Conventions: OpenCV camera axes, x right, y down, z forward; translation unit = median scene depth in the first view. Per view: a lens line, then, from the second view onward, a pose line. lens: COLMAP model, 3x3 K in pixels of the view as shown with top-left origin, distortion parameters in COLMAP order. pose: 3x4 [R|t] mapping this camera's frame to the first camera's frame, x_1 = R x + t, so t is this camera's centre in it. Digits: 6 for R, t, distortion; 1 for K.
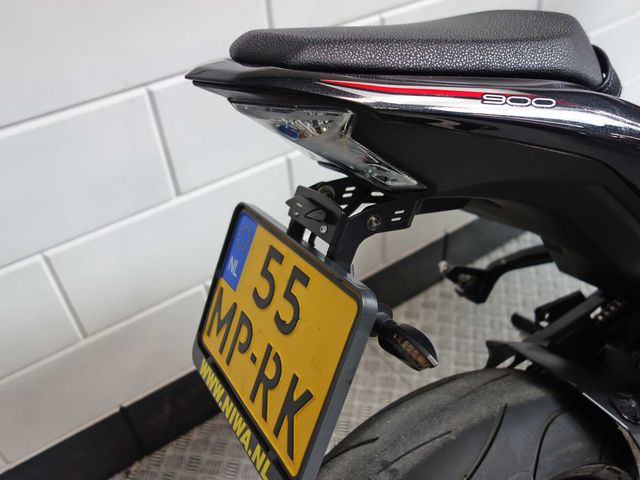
lens RADIAL K [[570.5, 0, 329.4], [0, 570.5, 239.6], [0, 0, 1]] dist [0.035412, 0.000206]
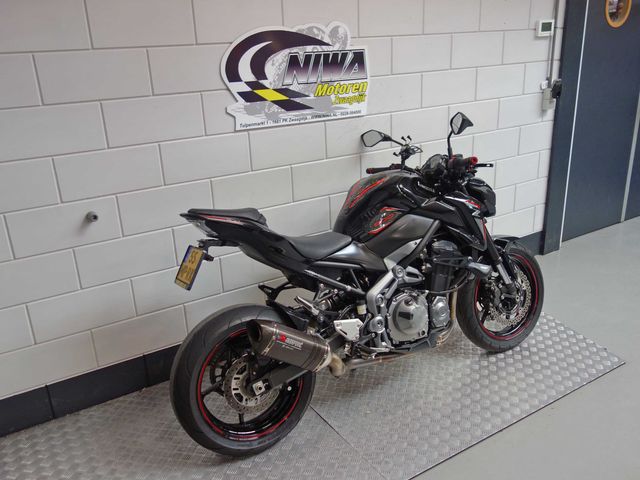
lens RADIAL K [[570.5, 0, 329.4], [0, 570.5, 239.6], [0, 0, 1]] dist [0.035412, 0.000206]
pose [[0.998991, 0.032769, -0.030713, 1.376364], [-0.040656, 0.950392, -0.308387, 1.586404], [0.019084, 0.309325, 0.950765, -4.165831]]
